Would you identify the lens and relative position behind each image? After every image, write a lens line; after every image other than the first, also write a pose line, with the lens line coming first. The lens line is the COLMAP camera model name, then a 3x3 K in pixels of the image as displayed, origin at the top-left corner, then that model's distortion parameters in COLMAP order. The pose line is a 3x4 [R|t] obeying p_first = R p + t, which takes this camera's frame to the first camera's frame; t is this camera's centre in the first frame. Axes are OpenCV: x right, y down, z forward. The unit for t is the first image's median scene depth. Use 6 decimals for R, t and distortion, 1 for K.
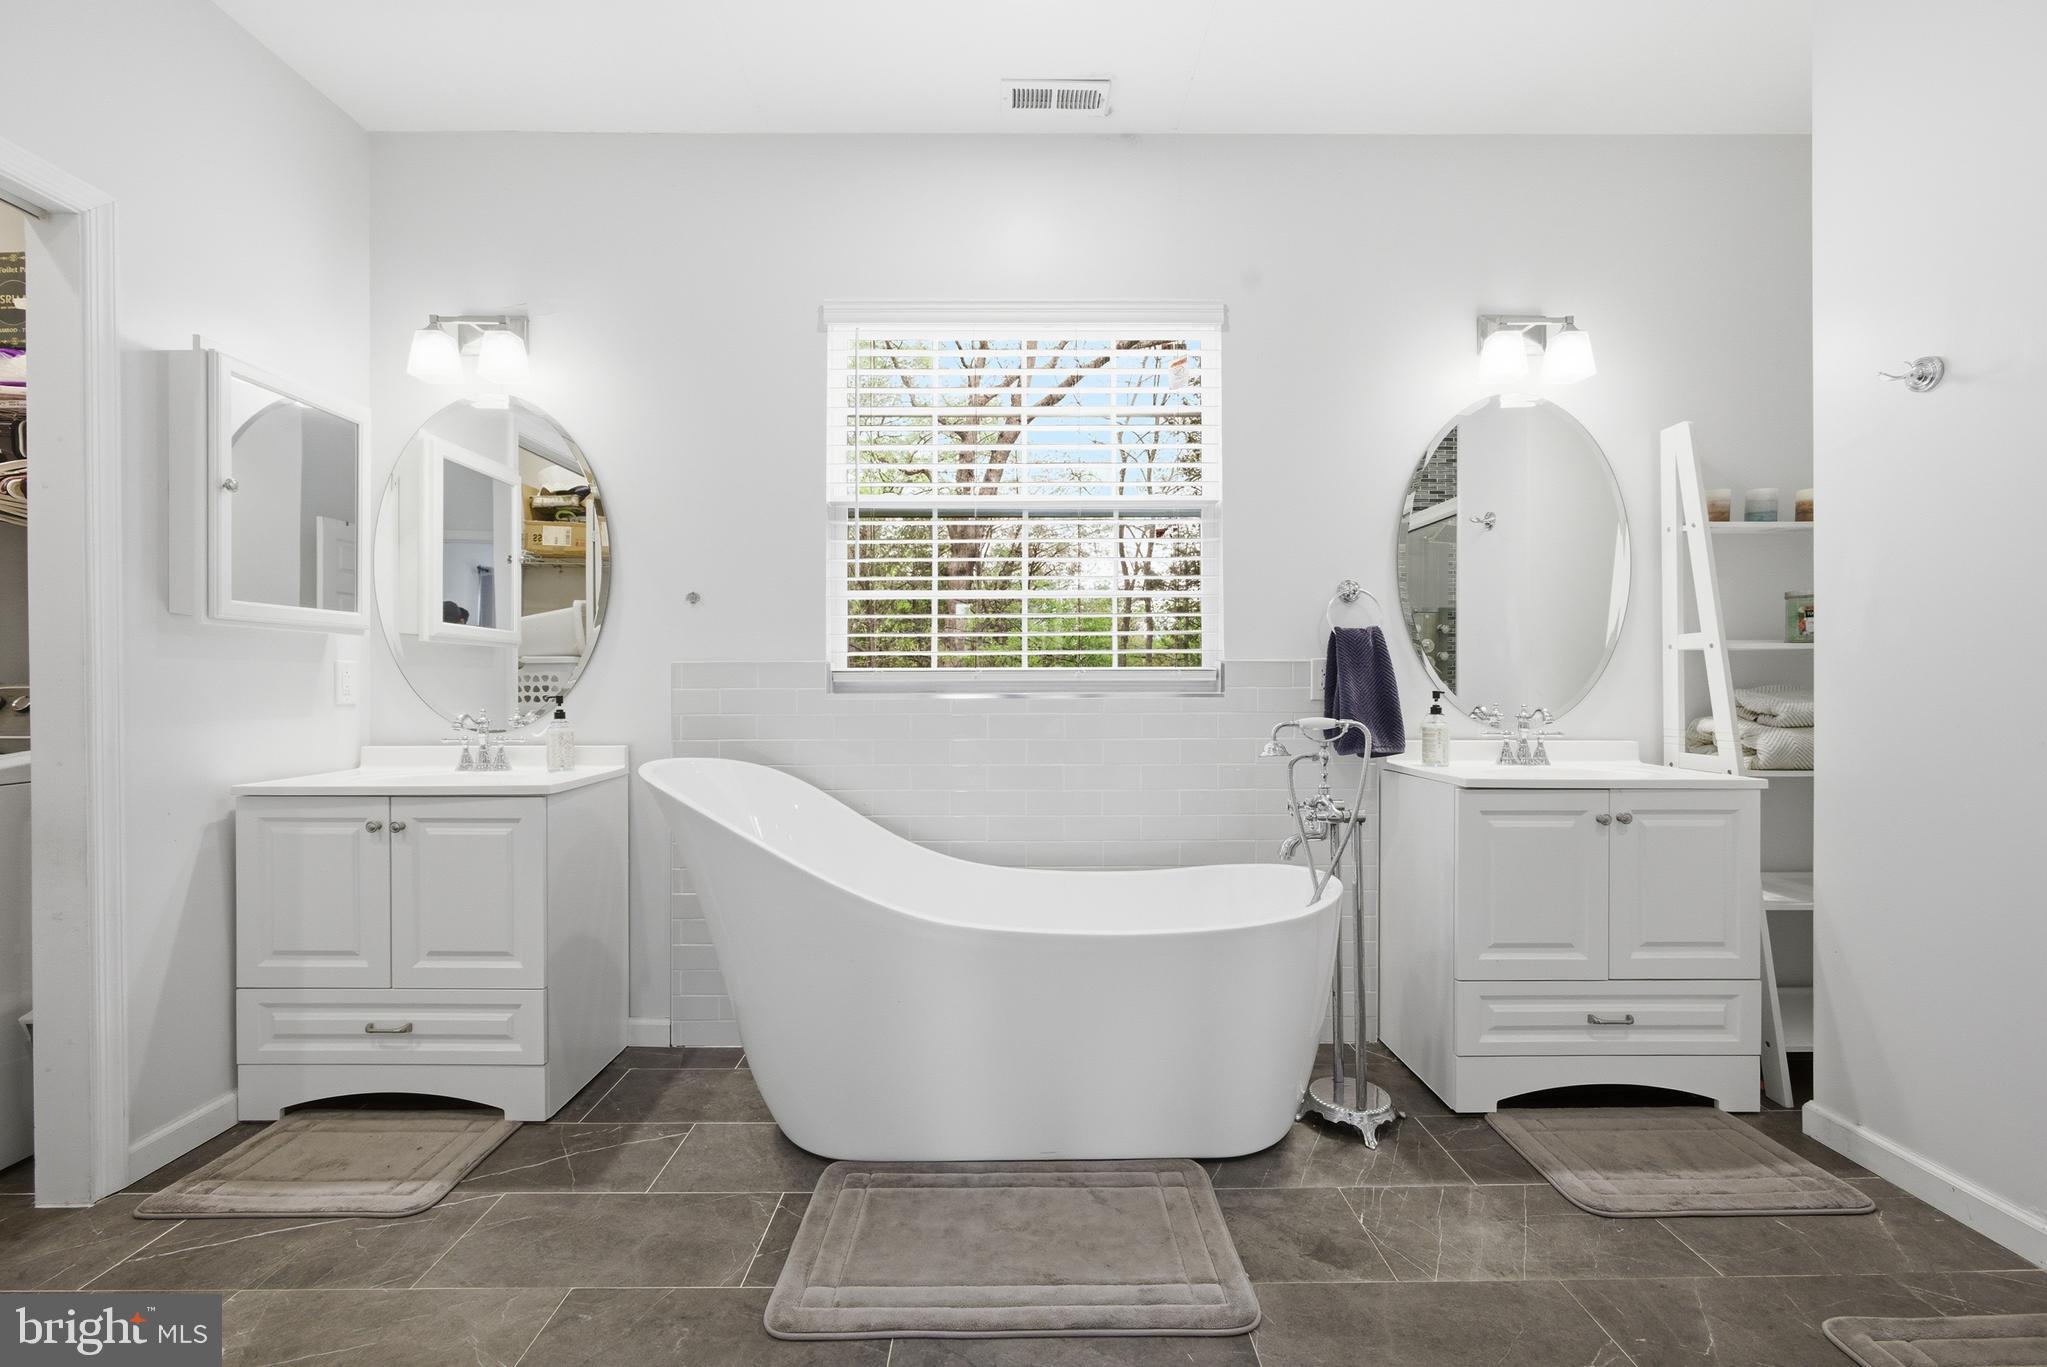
lens RADIAL K [[875.5, 0, 1024.3], [0, 875.5, 682.5], [0, 0, 1]] dist [-0.006653, 0.003197]
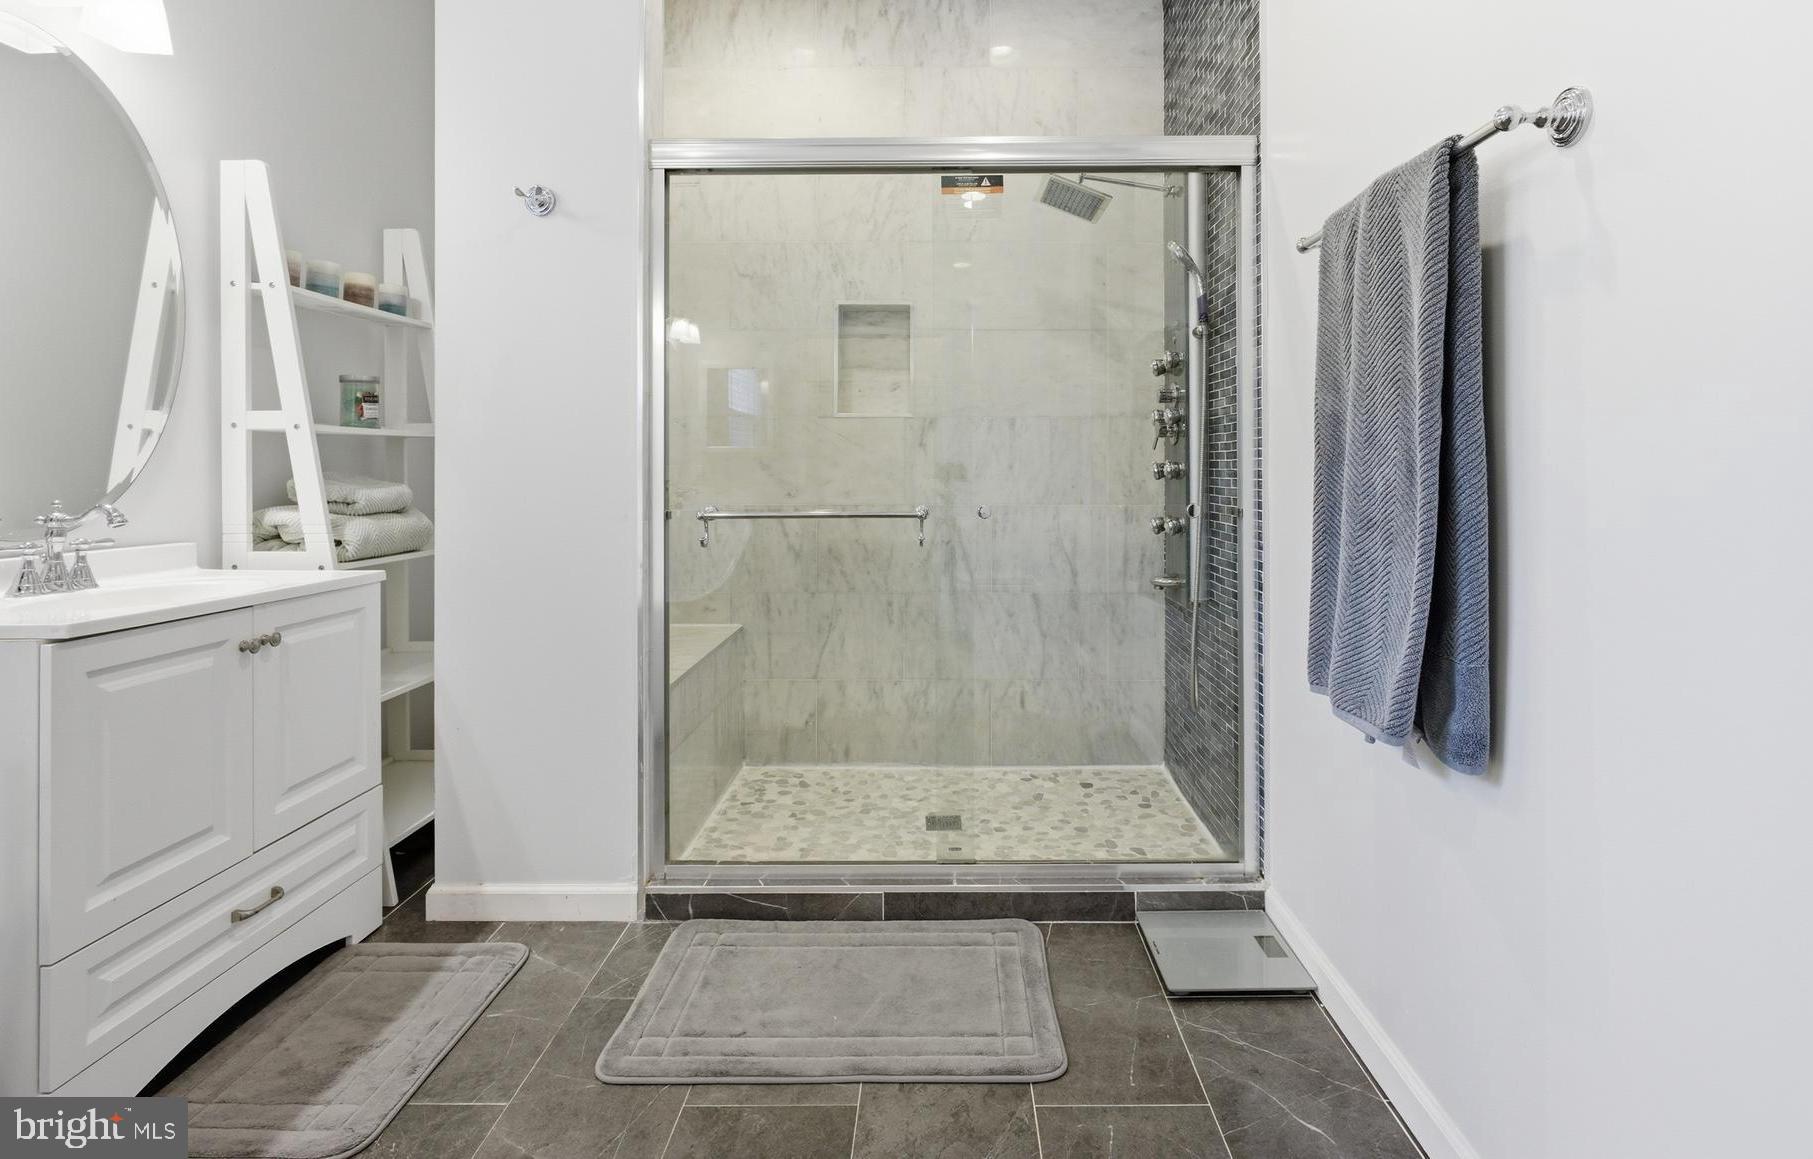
lens RADIAL K [[878.4, 0, 905.1], [0, 878.4, 467.6], [0, 0, 1]] dist [-0.000623, 0.000030]
pose [[0.007907, 0.007715, 0.999939, -0.100692], [-0.000163, 0.999970, -0.007714, 0.006421], [-0.999969, -0.000102, 0.007908, 0.419174]]
